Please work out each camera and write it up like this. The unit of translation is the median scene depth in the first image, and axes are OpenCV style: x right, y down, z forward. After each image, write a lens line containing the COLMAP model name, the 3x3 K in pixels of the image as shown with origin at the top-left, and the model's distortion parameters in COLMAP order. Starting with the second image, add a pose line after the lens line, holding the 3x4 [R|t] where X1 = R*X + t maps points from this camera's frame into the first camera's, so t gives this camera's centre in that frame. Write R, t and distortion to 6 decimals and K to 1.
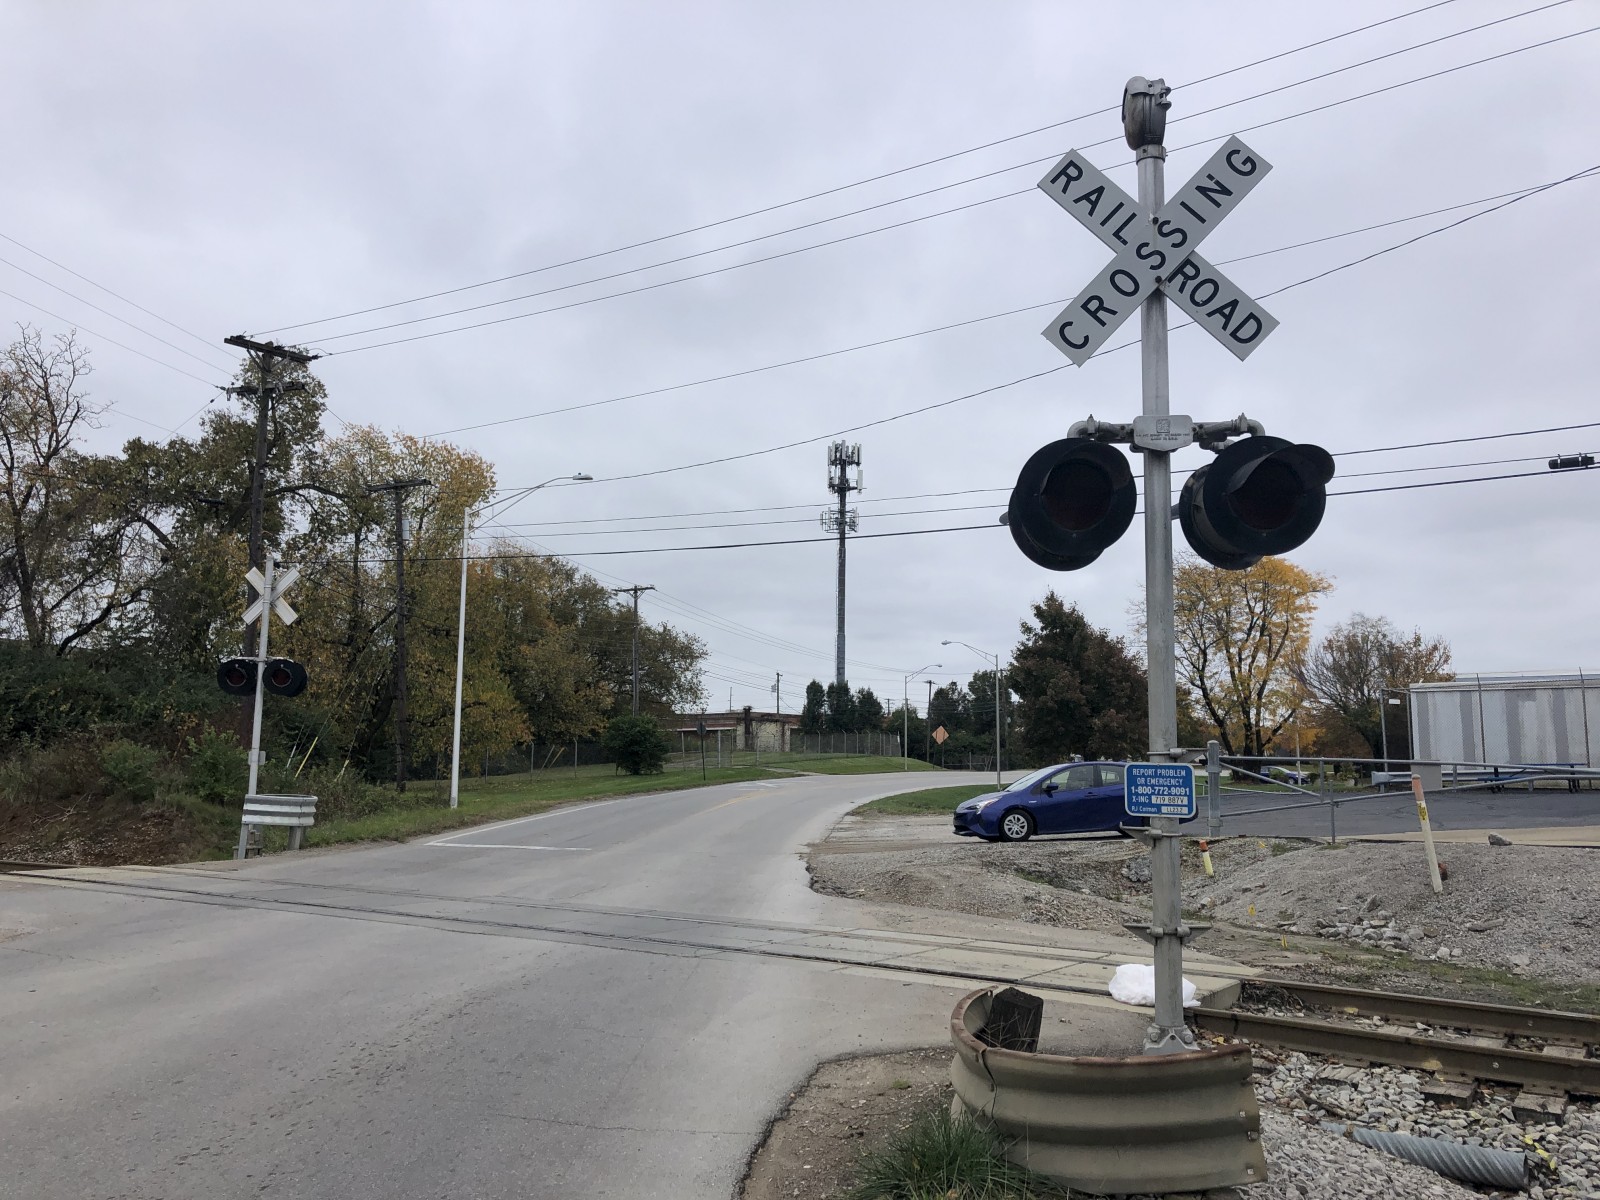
lens RADIAL K [[1287.9, 0, 787.0], [0, 1287.9, 573.9], [0, 0, 1]] dist [0.038968, -0.049329]
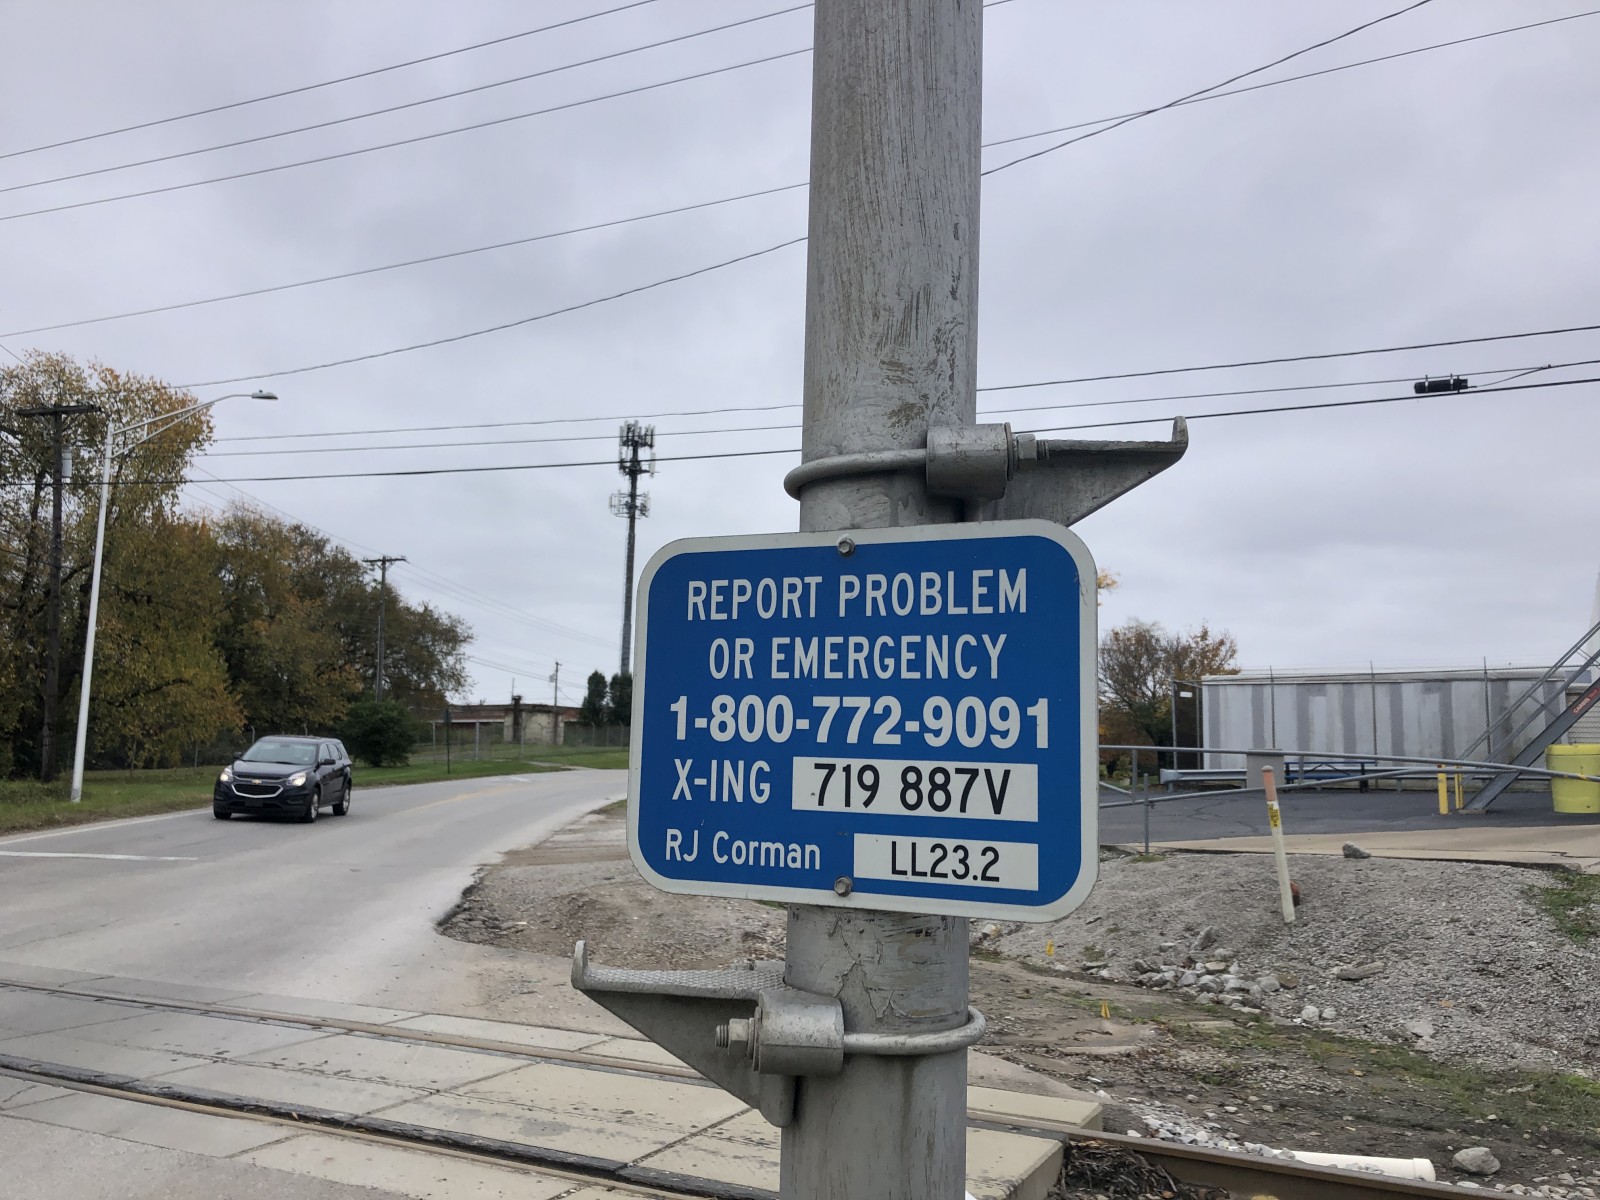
lens RADIAL K [[1287.9, 0, 795.7], [0, 1287.9, 581.1], [0, 0, 1]] dist [0.038968, -0.049329]
pose [[0.986309, 0.033945, 0.161375, 0.064670], [-0.035266, 0.999364, 0.005325, 0.037784], [-0.161092, -0.010943, 0.986879, 0.214718]]
